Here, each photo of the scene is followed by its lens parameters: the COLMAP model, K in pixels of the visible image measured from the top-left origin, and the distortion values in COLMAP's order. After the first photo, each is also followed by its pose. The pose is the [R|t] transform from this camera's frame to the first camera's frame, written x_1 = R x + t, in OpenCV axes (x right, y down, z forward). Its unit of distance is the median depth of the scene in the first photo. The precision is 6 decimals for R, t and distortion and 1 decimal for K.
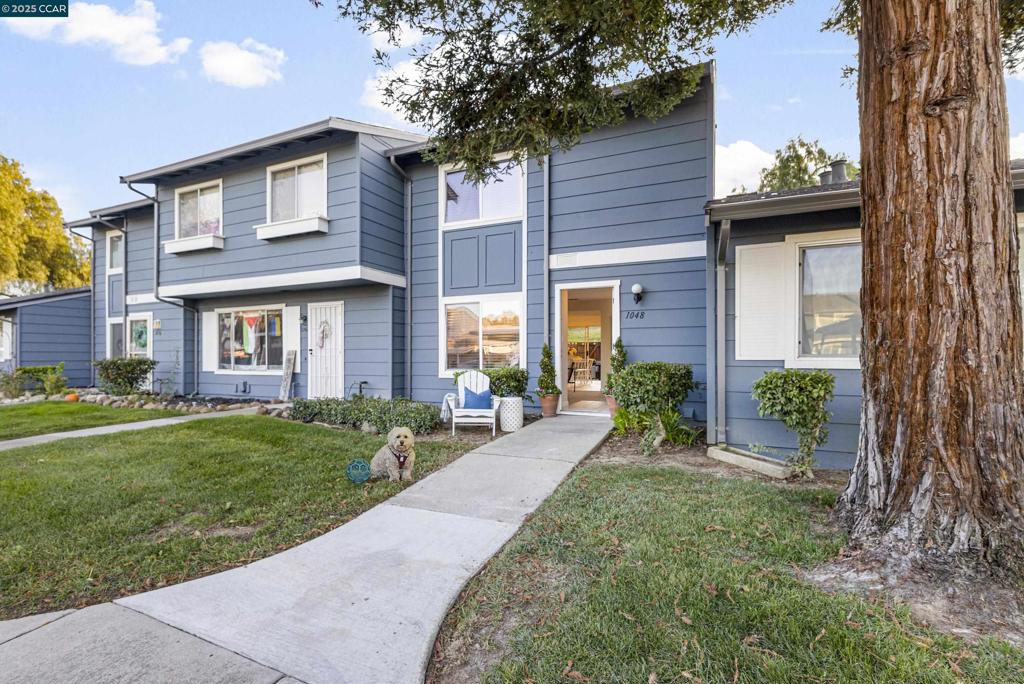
lens RADIAL K [[445.6, 0, 518.0], [0, 445.6, 352.7], [0, 0, 1]] dist [0.009482, -0.002493]
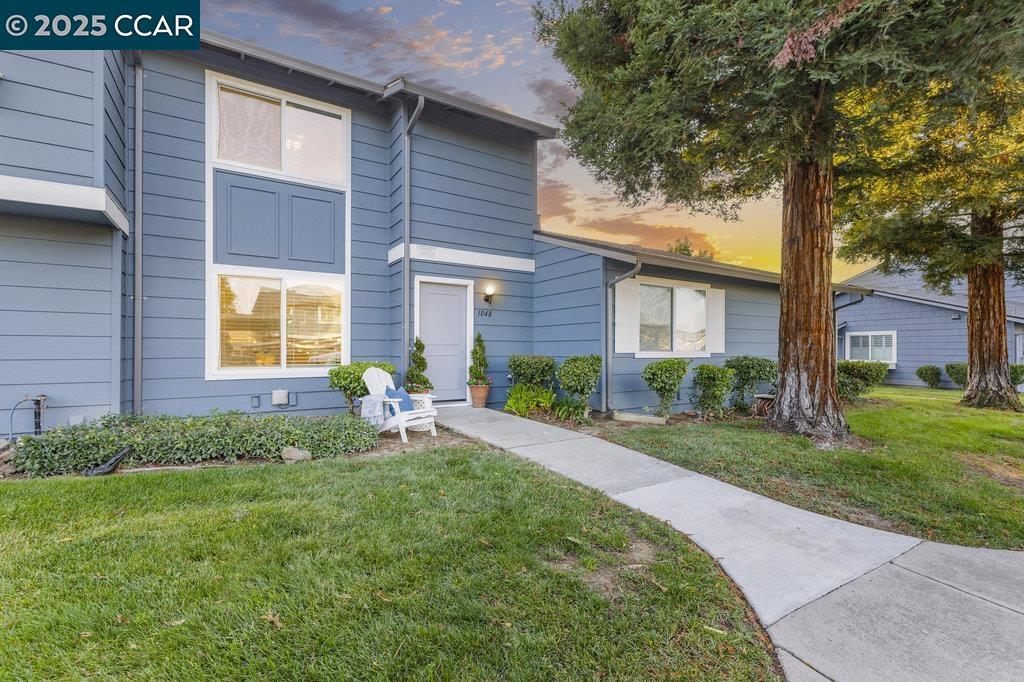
lens RADIAL K [[445.6, 0, 511.2], [0, 445.6, 346.5], [0, 0, 1]] dist [0.009482, -0.002493]
pose [[0.576797, 0.006095, 0.816865, -0.894725], [-0.012253, 0.999924, 0.001191, -0.003573], [-0.816795, -0.010696, 0.576828, 0.416022]]
